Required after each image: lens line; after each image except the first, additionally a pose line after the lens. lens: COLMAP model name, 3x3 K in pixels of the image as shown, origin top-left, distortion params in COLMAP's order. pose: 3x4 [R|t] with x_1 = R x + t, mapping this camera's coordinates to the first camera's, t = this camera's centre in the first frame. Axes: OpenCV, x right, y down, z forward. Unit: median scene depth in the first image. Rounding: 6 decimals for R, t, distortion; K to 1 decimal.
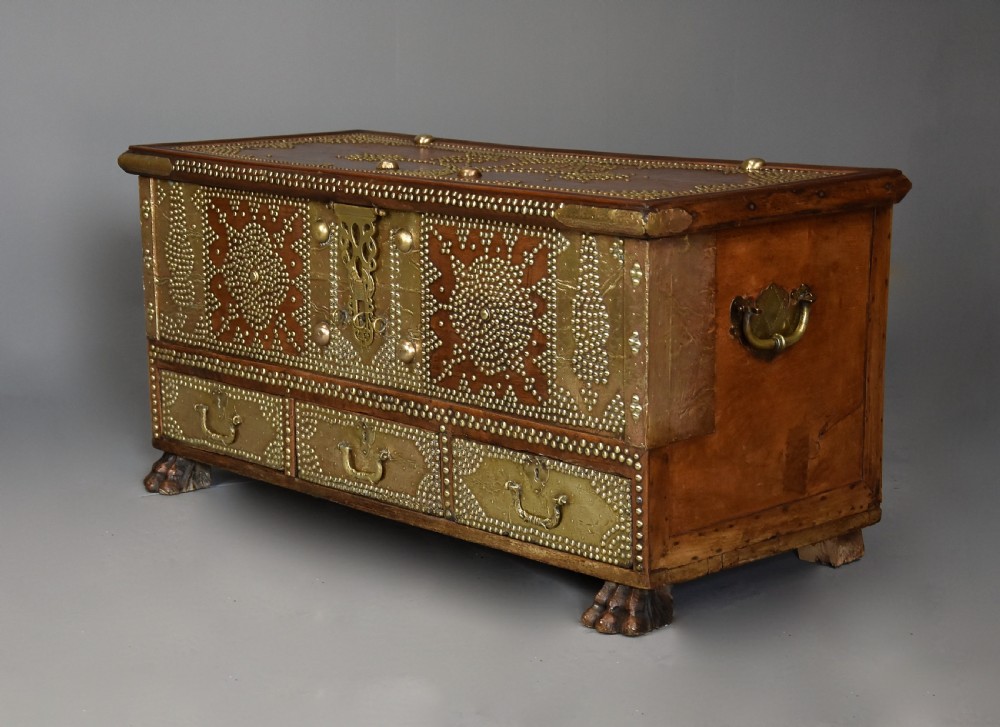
lens RADIAL K [[2054.9, 0, 500.0], [0, 2054.9, 363.5], [0, 0, 1]] dist [0.250439, -0.000346]
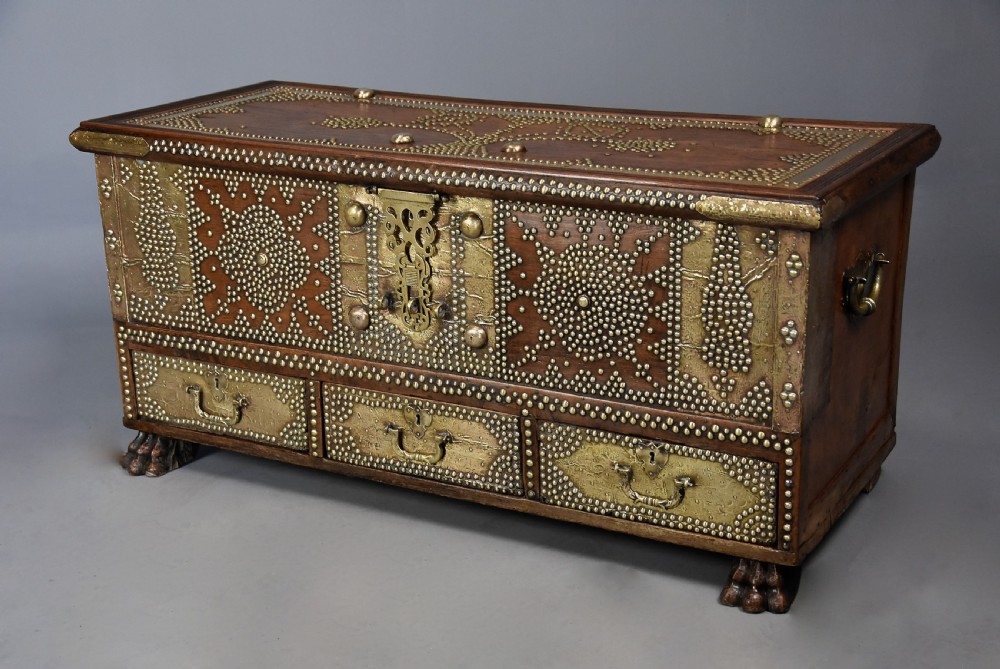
lens RADIAL K [[1564.8, 0, 503.5], [0, 1564.8, 347.5], [0, 0, 1]] dist [0.140187, 0.078711]
pose [[0.948270, -0.105918, 0.299274, -0.265172], [0.068669, 0.988818, 0.132377, -0.102130], [-0.309948, -0.104978, 0.944940, 0.293580]]
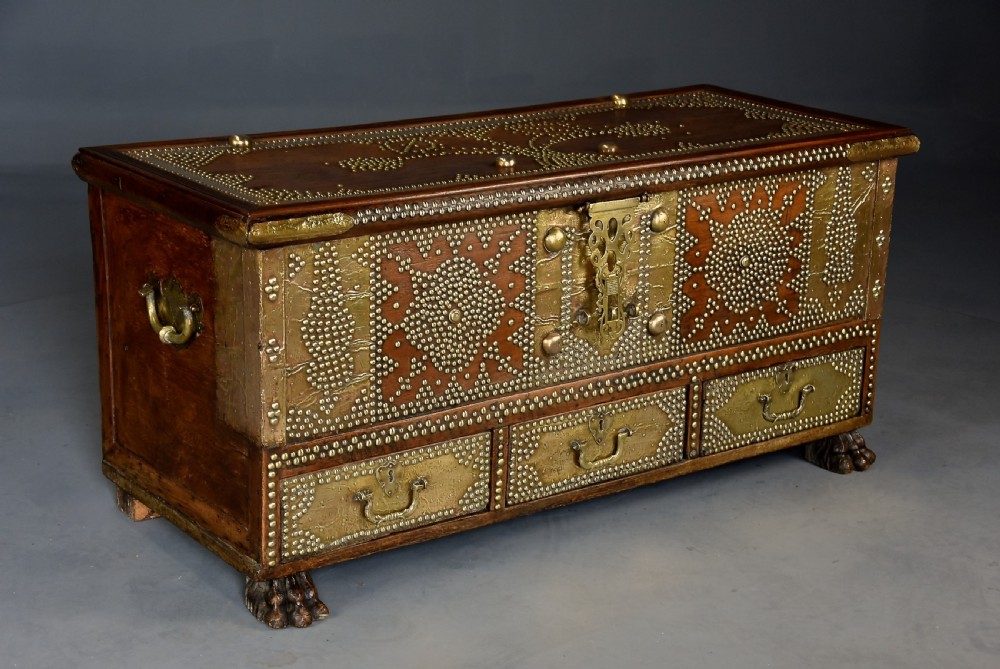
lens RADIAL K [[1972.5, 0, 501.3], [0, 1972.5, 350.9], [0, 0, 1]] dist [0.262789, 0.081761]
pose [[0.097693, -0.280691, 0.954813, -1.051028], [0.163562, 0.950885, 0.262801, -0.279225], [-0.981684, 0.130497, 0.138806, 0.966444]]
